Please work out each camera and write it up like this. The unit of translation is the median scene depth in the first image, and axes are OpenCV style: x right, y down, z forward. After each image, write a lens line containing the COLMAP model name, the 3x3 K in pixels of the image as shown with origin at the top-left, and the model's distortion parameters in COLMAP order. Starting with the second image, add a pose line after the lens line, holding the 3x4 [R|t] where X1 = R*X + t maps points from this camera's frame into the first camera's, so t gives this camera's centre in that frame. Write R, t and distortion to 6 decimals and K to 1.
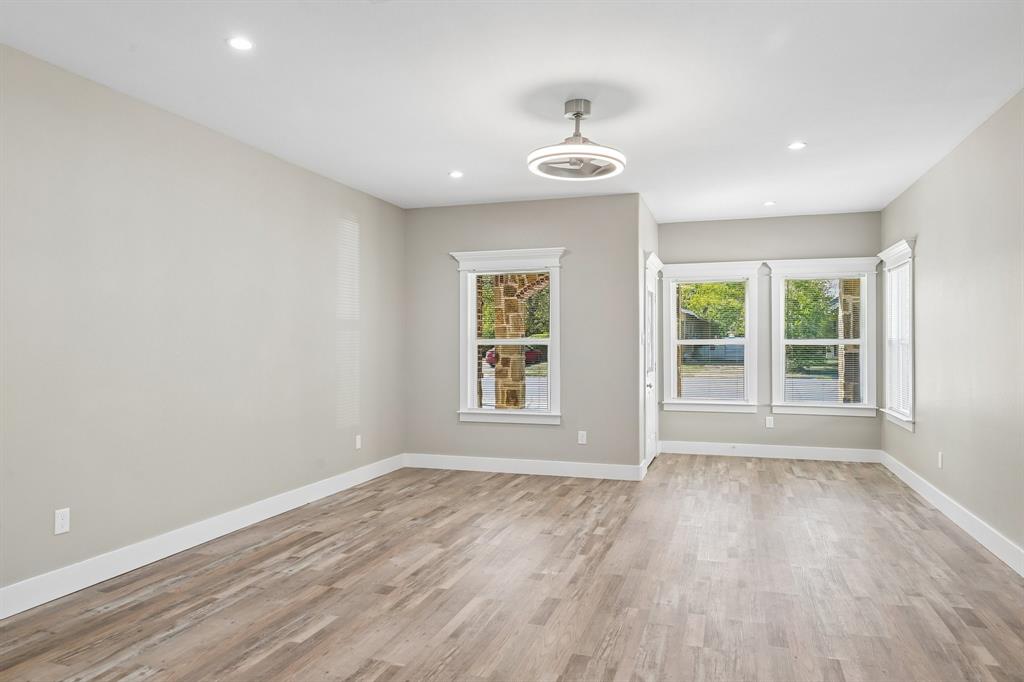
lens RADIAL K [[667.9, 0, 513.6], [0, 667.9, 342.2], [0, 0, 1]] dist [-0.003124, -0.000575]
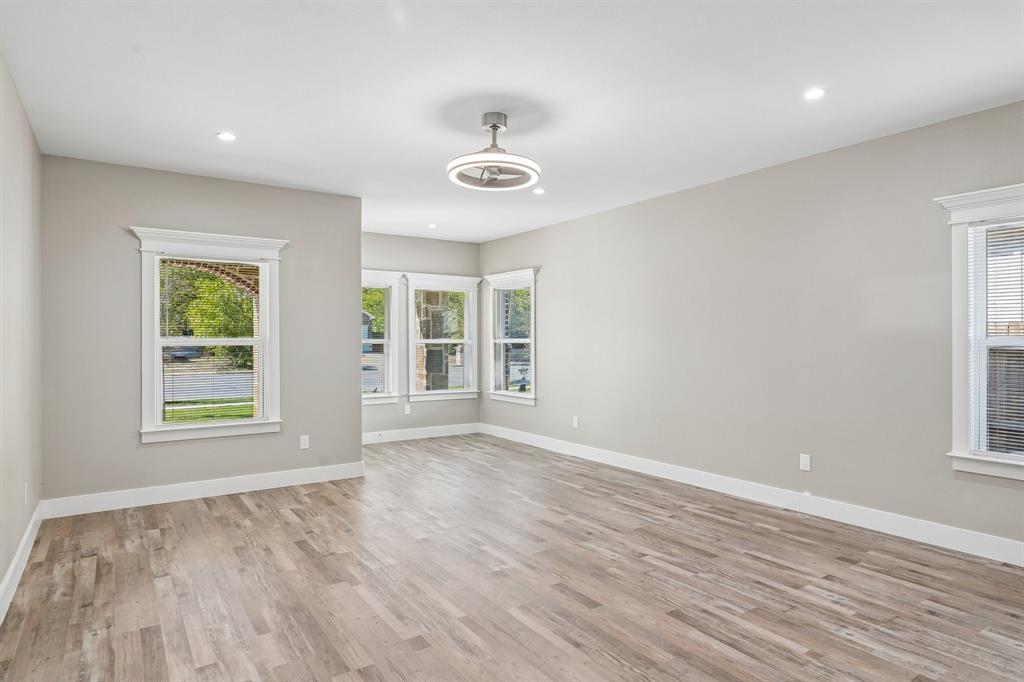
lens RADIAL K [[587.9, 0, 512.0], [0, 587.9, 341.0], [0, 0, 1]] dist [-0.001921, 0.000782]
pose [[0.619339, 0.000082, 0.785124, -0.505883], [-0.000418, 1.000000, 0.000224, -0.002890], [-0.785123, -0.000467, 0.619339, 0.333986]]
